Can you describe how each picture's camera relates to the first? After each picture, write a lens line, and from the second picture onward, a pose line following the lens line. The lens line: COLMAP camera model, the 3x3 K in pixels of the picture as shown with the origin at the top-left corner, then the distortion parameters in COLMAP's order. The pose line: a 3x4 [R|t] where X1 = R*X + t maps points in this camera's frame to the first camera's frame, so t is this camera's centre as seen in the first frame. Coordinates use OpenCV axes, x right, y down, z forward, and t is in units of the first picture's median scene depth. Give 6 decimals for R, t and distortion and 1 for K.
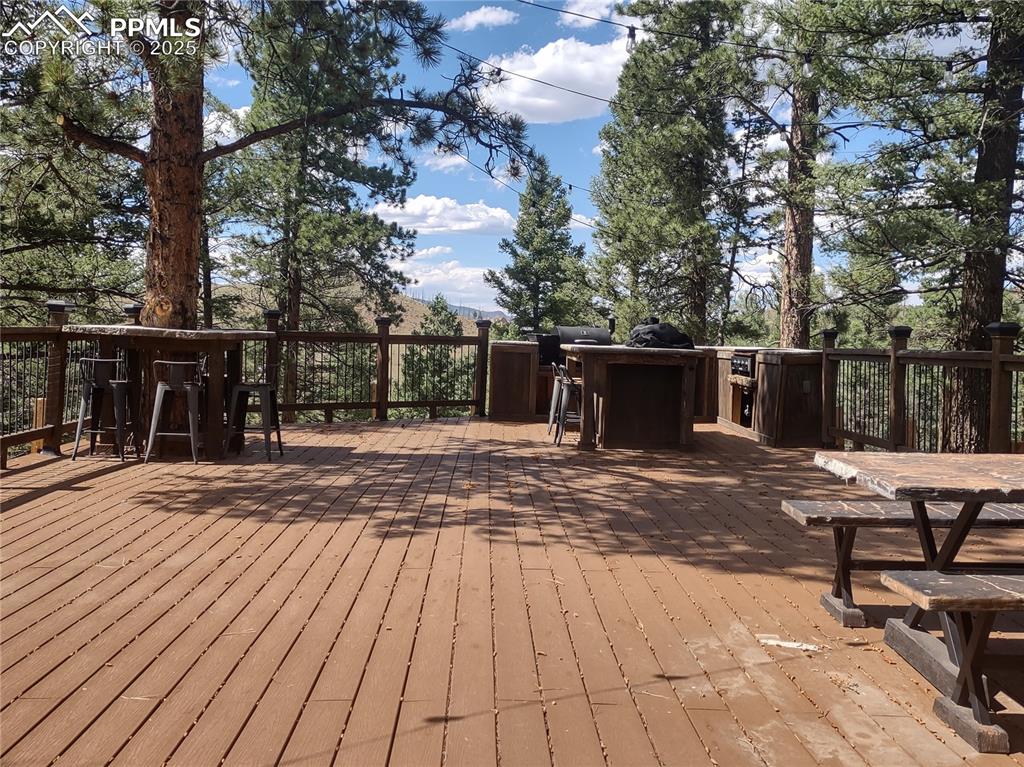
lens RADIAL K [[968.3, 0, 521.3], [0, 968.3, 396.8], [0, 0, 1]] dist [0.032679, 0.000000]
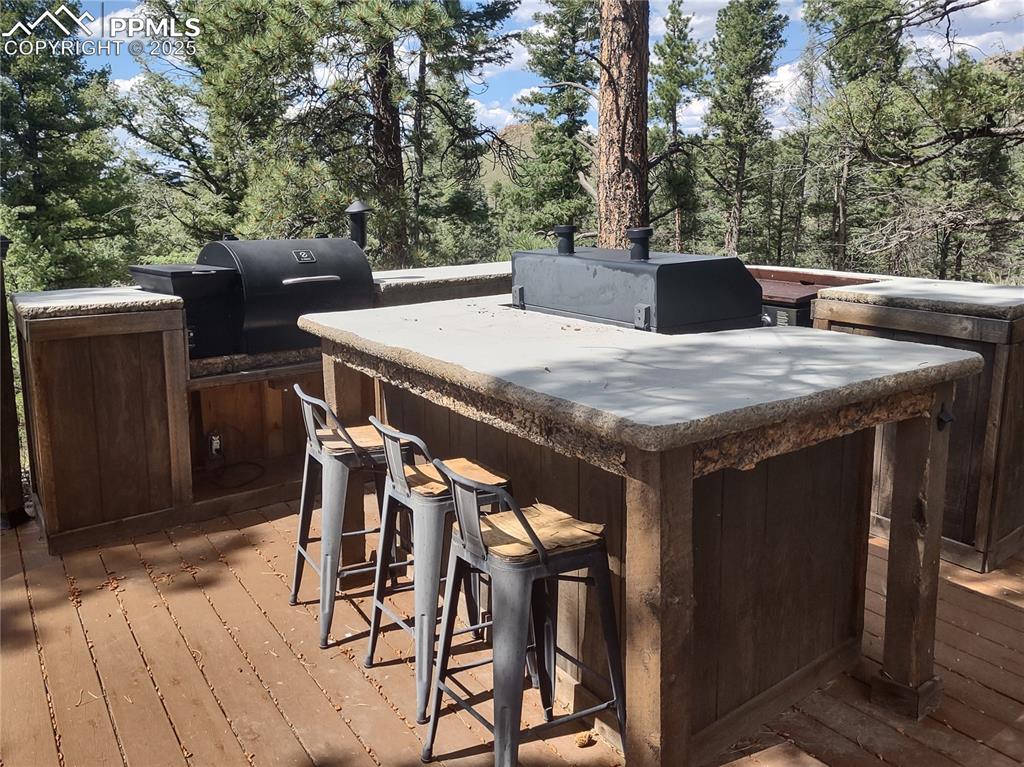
lens RADIAL K [[968.3, 0, 514.7], [0, 968.3, 382.5], [0, 0, 1]] dist [0.032679, 0.000000]
pose [[0.879128, -0.126692, 0.459437, -0.046174], [0.065891, 0.987072, 0.146107, -0.079315], [-0.472008, -0.098174, 0.876111, 0.745644]]
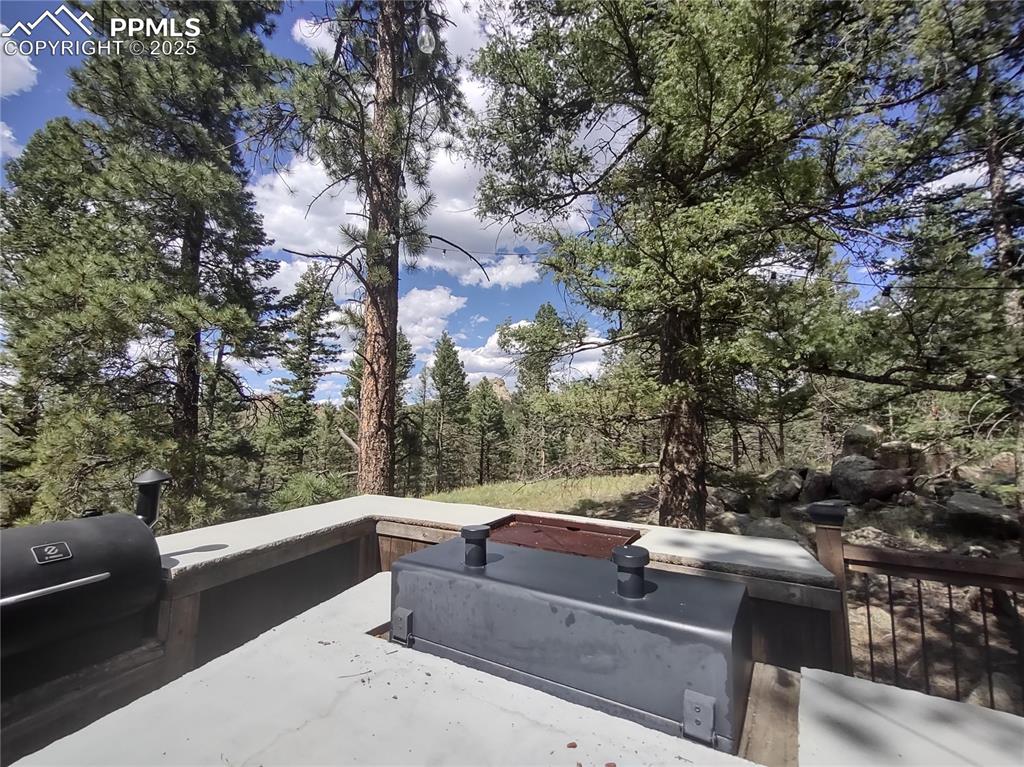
lens RADIAL K [[463.2, 0, 506.3], [0, 463.2, 384.7], [0, 0, 1]] dist [0.002213, -0.002360]
pose [[0.552809, 0.067462, 0.830573, 0.028623], [0.056738, 0.991357, -0.118285, -0.106019], [-0.831374, 0.112514, 0.544204, 0.958840]]
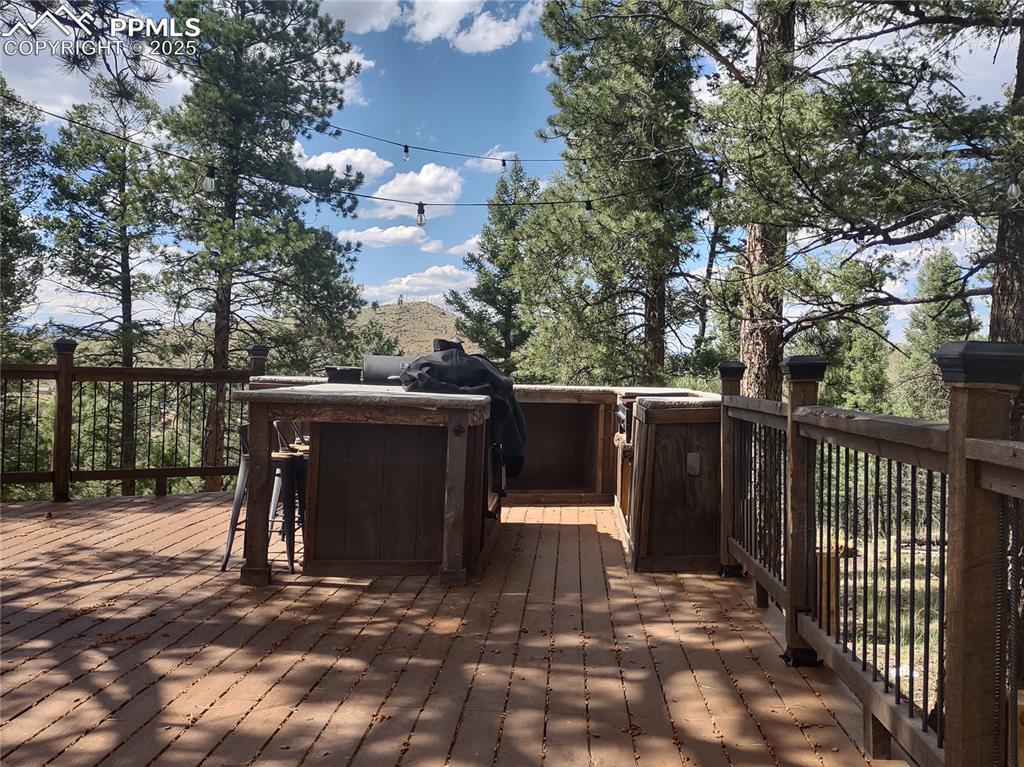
lens RADIAL K [[968.3, 0, 525.9], [0, 968.3, 393.2], [0, 0, 1]] dist [0.032679, 0.000000]
pose [[0.997031, 0.008964, -0.076472, 0.231676], [-0.011776, 0.999268, -0.036398, -0.028787], [0.076090, 0.037190, 0.996407, 0.418759]]
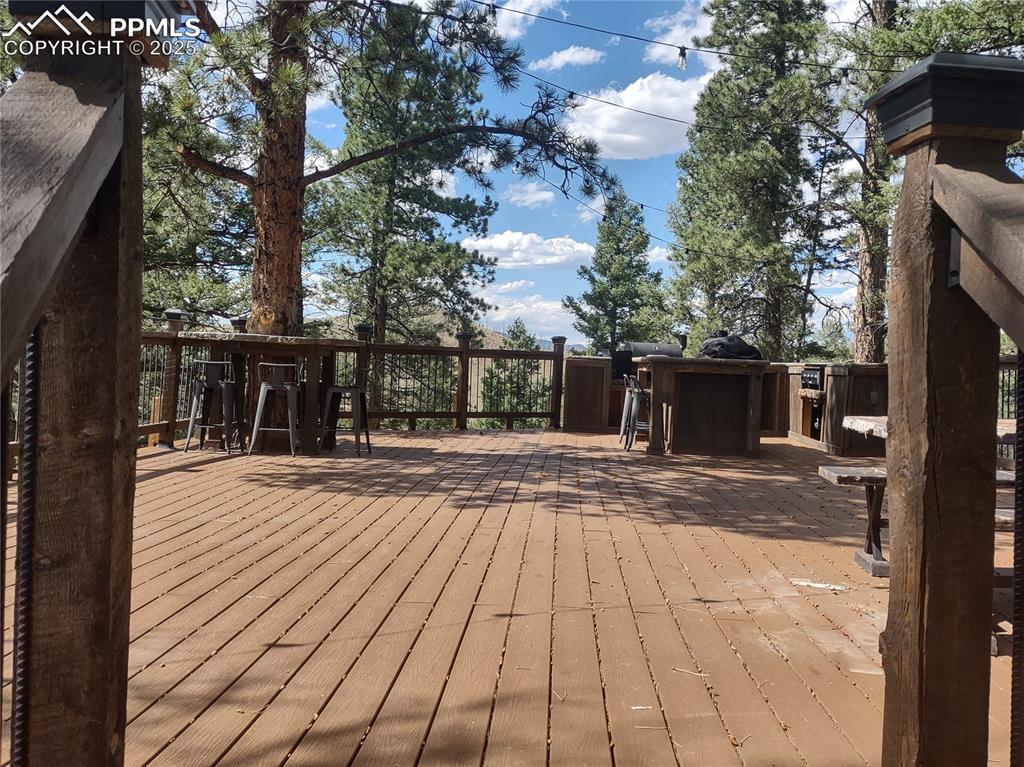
lens RADIAL K [[968.3, 0, 514.4], [0, 968.3, 393.1], [0, 0, 1]] dist [0.032679, 0.000000]
pose [[0.995945, 0.007008, -0.089694, 0.008155], [-0.010399, 0.999247, -0.037393, 0.025501], [0.089365, 0.038174, 0.995267, -0.050222]]
